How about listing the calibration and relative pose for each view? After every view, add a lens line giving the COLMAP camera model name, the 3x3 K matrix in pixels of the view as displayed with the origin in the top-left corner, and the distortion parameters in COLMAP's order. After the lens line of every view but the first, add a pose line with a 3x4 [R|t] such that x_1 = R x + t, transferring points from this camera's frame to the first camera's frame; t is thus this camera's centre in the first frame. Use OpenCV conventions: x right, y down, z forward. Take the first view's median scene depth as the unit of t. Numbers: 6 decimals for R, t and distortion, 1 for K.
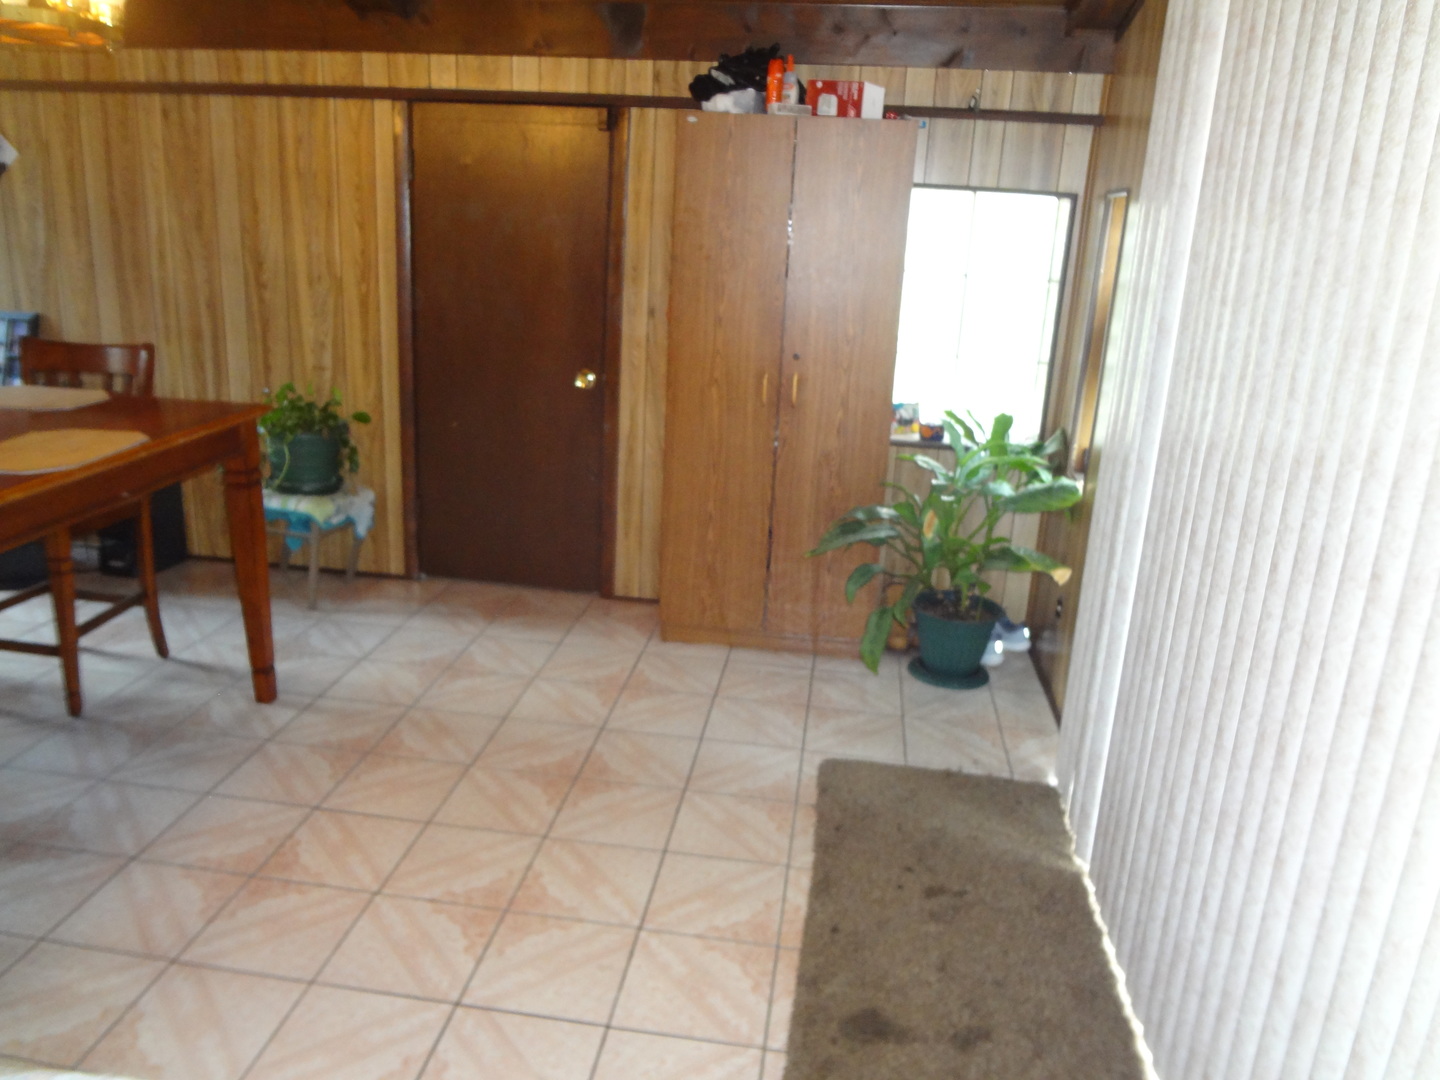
lens RADIAL K [[1065.6, 0, 720.0], [0, 1065.6, 540.0], [0, 0, 1]] dist [-0.062553, 0.018404]
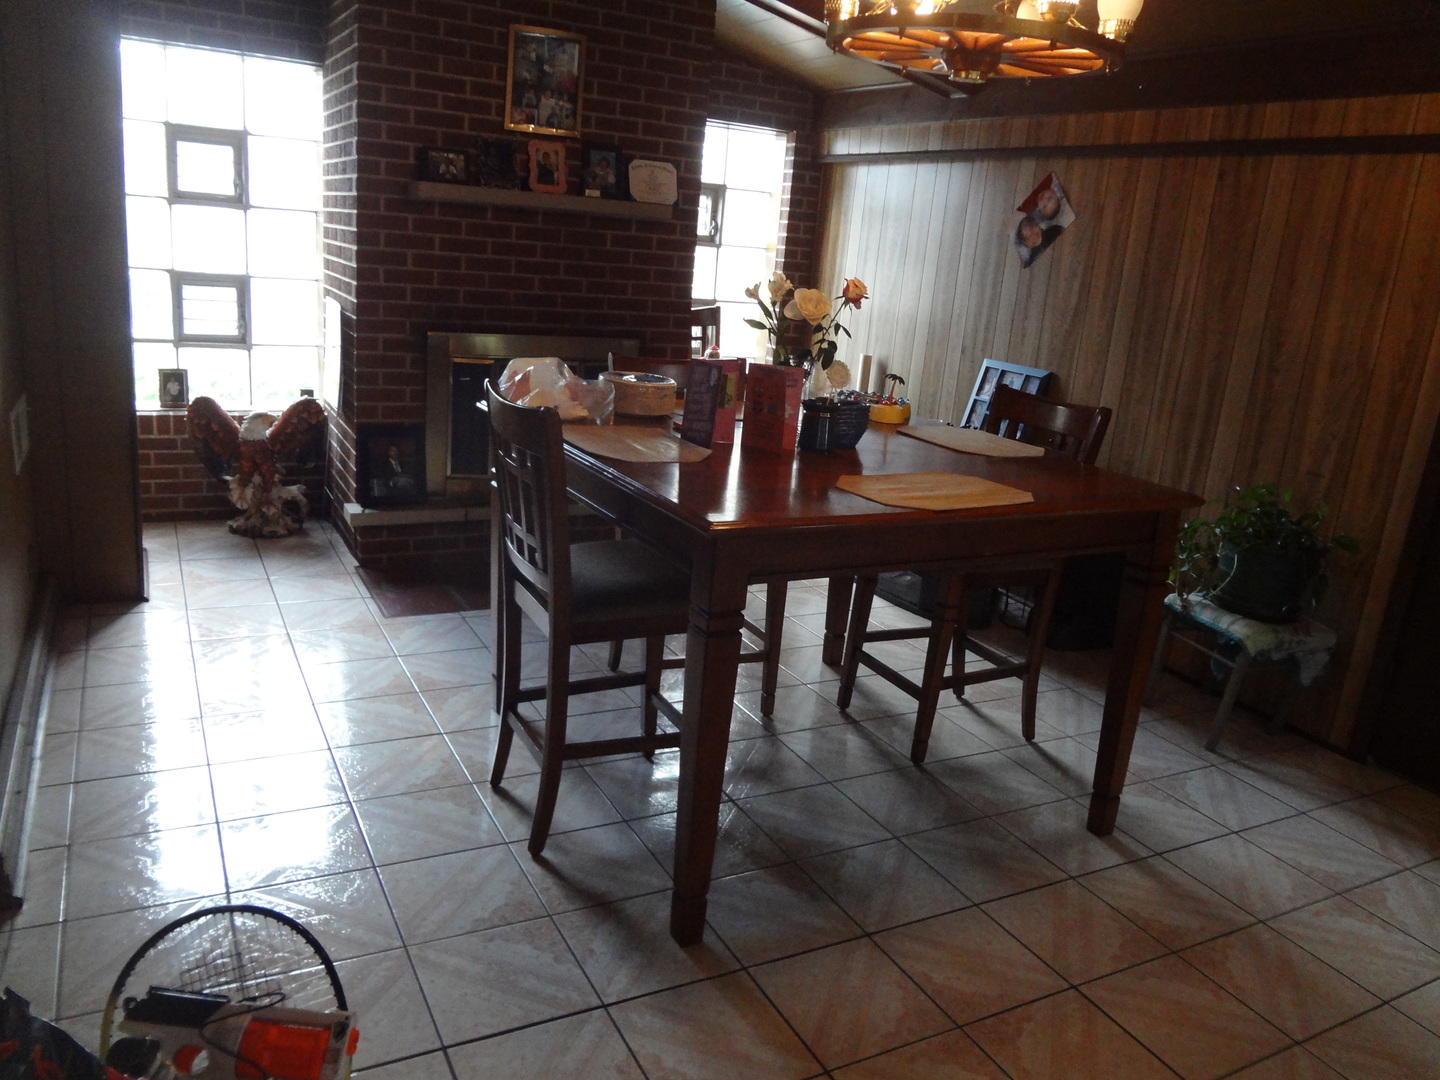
lens RADIAL K [[1065.6, 0, 720.0], [0, 1065.6, 540.0], [0, 0, 1]] dist [-0.062553, 0.018404]
pose [[0.573399, 0.219814, -0.789237, 0.010064], [-0.293739, 0.954447, 0.052420, -0.022074], [0.764808, 0.201772, 0.611847, 0.166032]]
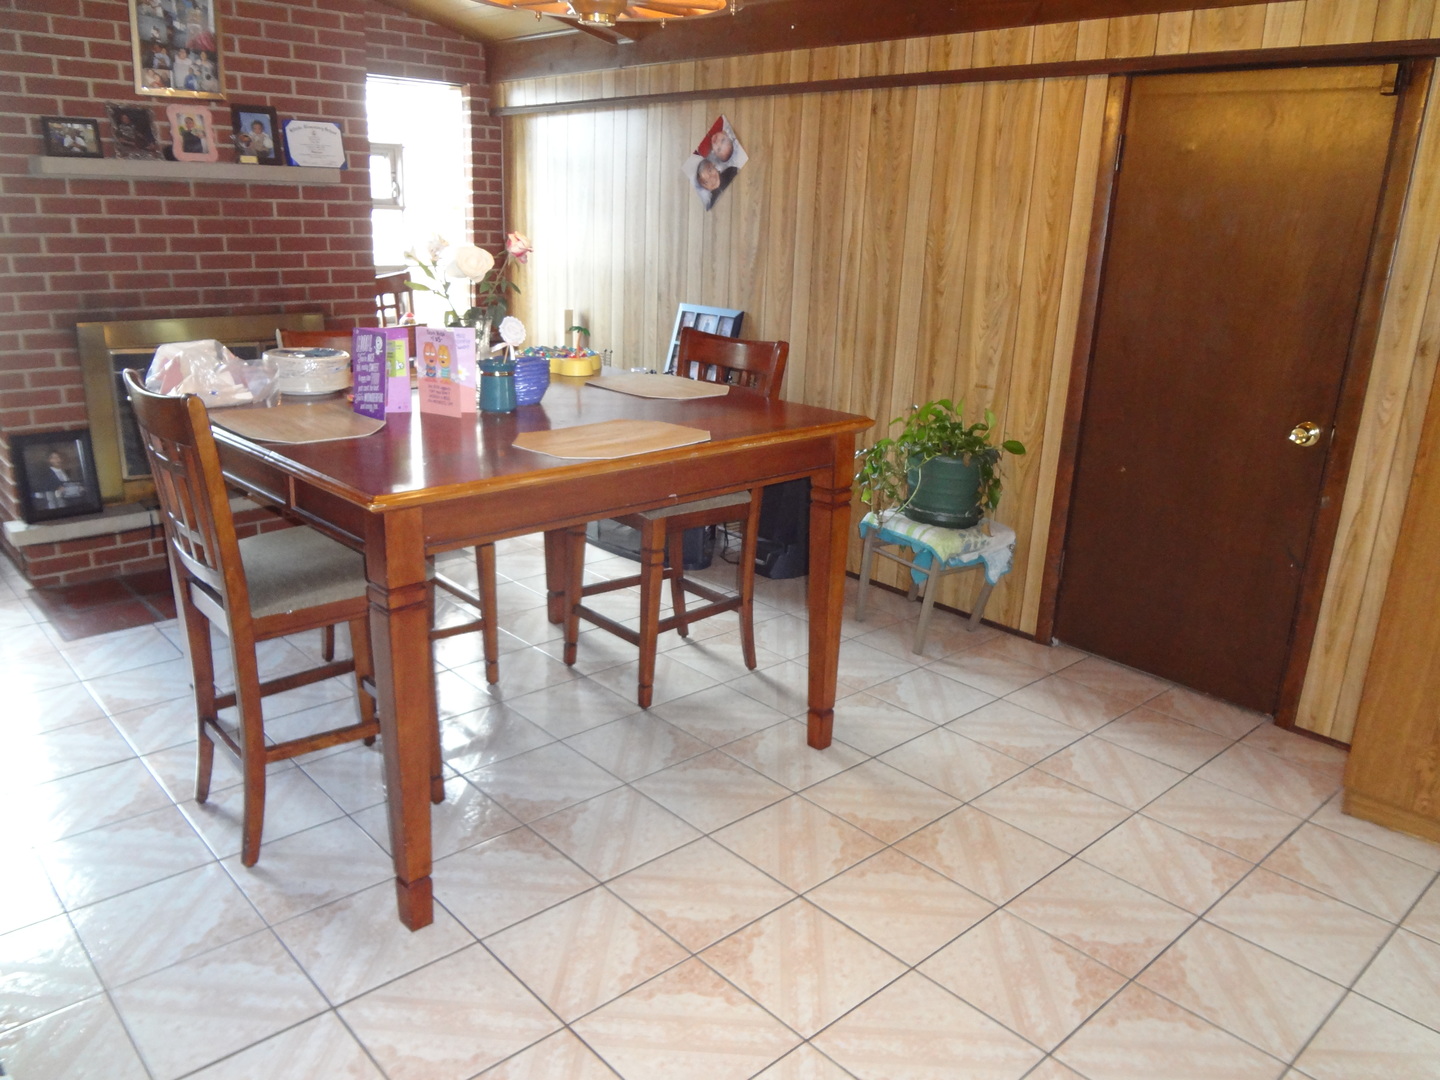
lens RADIAL K [[1065.6, 0, 720.0], [0, 1065.6, 540.0], [0, 0, 1]] dist [-0.062553, 0.018404]
pose [[0.763190, 0.166789, -0.624277, 0.031263], [-0.185662, 0.981976, 0.035381, -0.028873], [0.618927, 0.088902, 0.780401, 0.191230]]
